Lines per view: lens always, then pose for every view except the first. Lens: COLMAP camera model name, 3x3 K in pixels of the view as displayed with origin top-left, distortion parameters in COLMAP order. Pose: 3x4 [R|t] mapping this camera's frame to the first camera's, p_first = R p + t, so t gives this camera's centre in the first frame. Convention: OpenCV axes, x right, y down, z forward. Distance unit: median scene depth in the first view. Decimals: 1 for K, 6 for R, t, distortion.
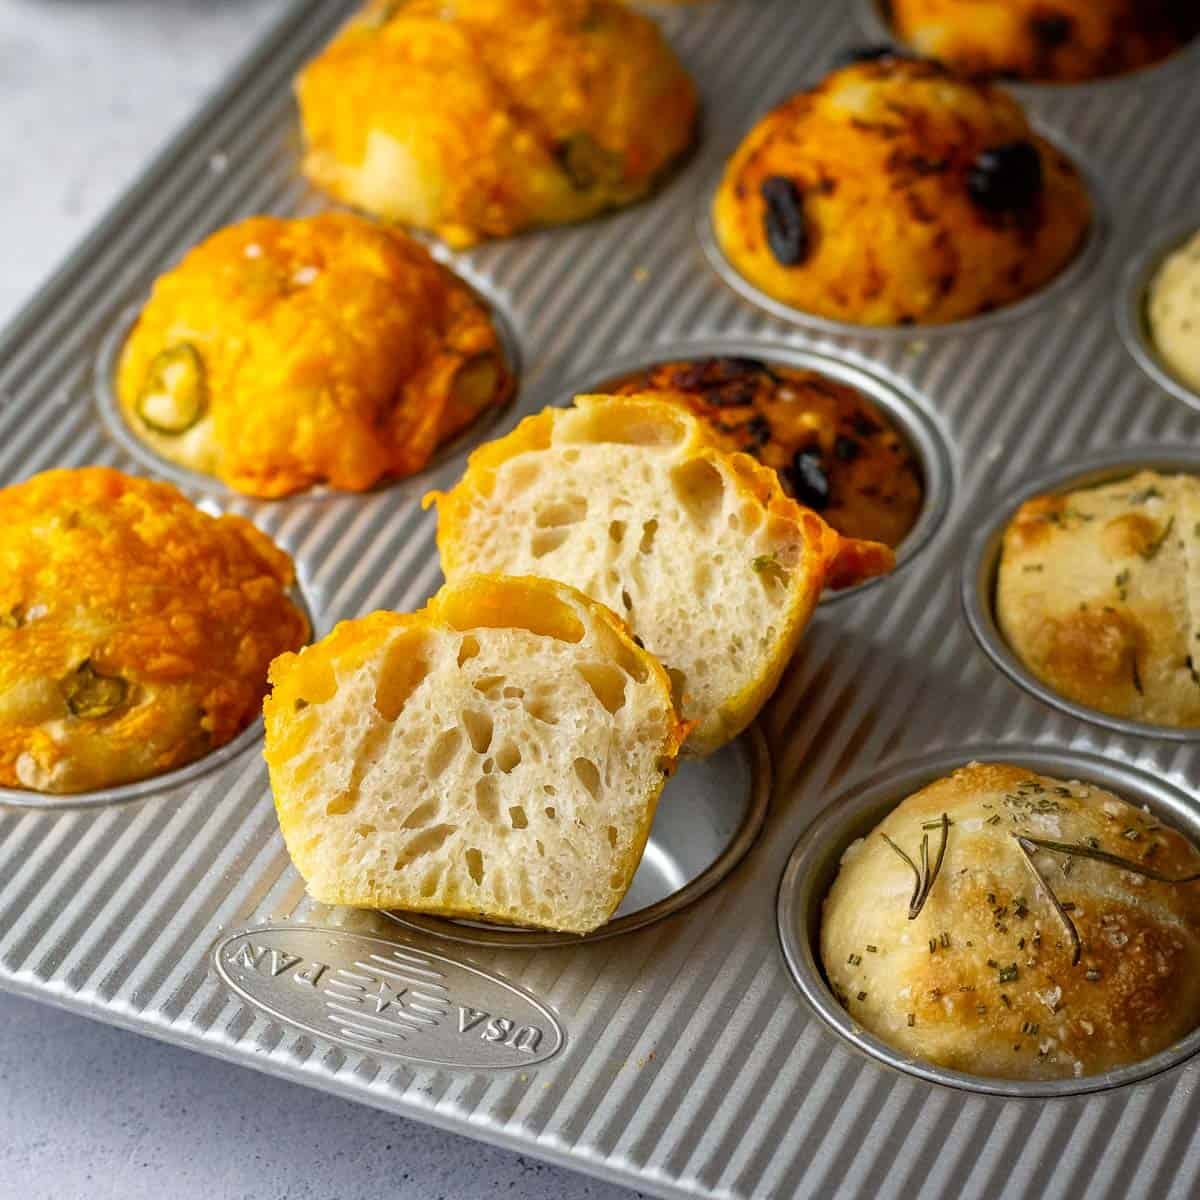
lens RADIAL K [[4662.9, 0, 600.0], [0, 4662.9, 600.0], [0, 0, 1]] dist [0.153889, -3.998505]
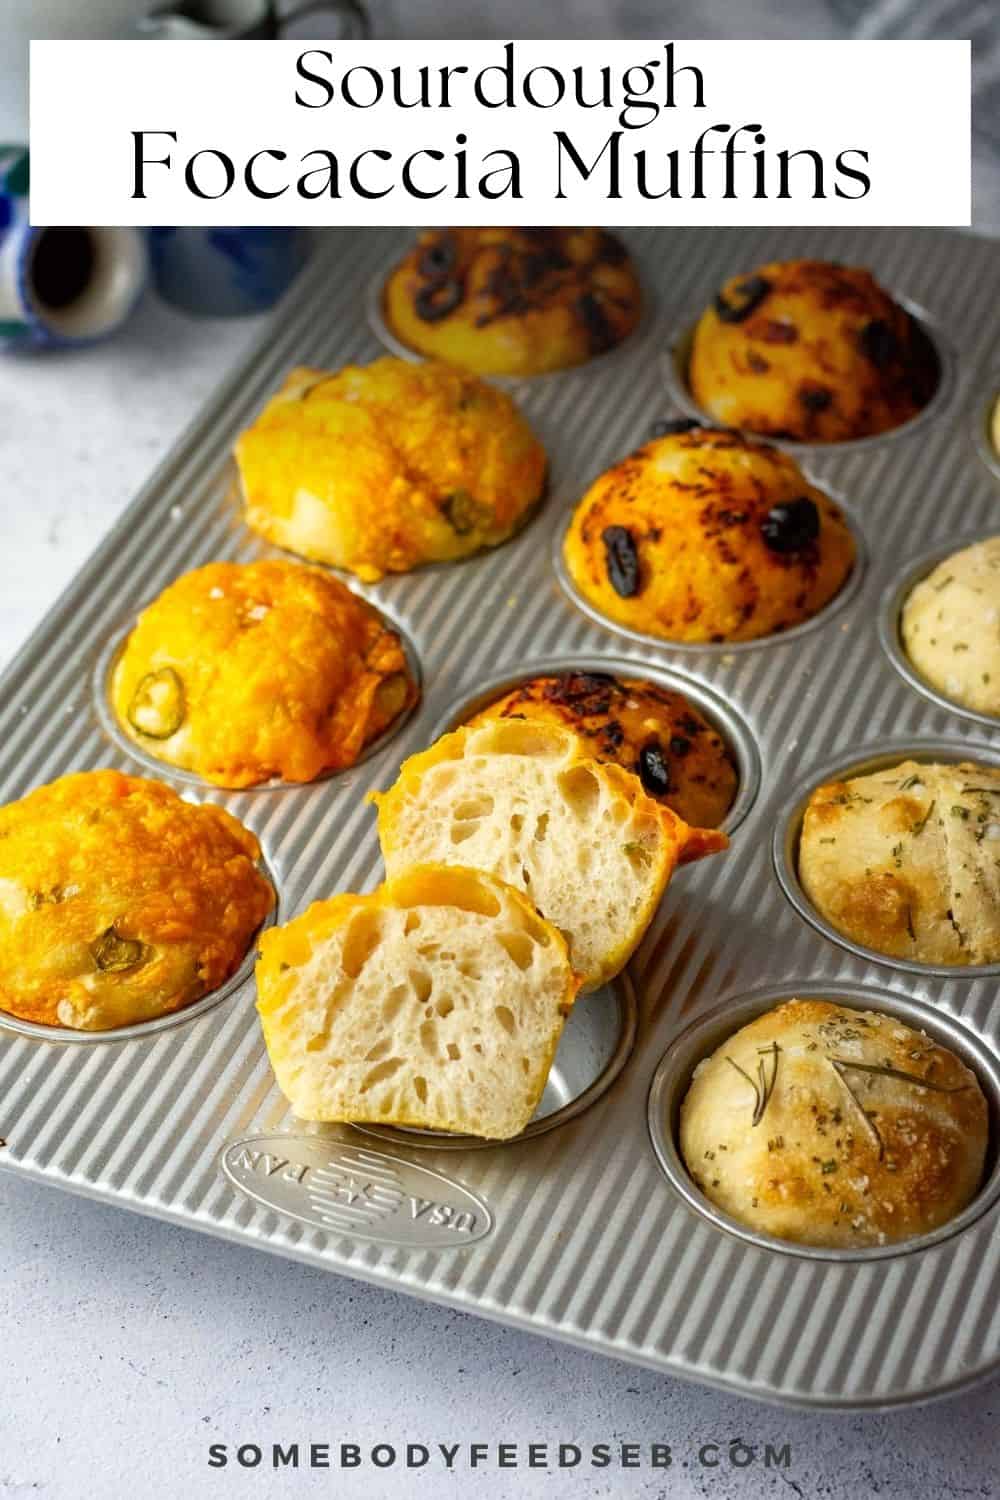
lens RADIAL K [[3868.1, 0, 500.0], [0, 3868.1, 750.0], [0, 0, 1]] dist [0.047075, -0.822309]
pose [[0.998691, -0.011837, 0.049771, -0.056703], [0.010928, 0.999770, 0.018479, -0.057352], [-0.049978, -0.017911, 0.998590, -0.084537]]
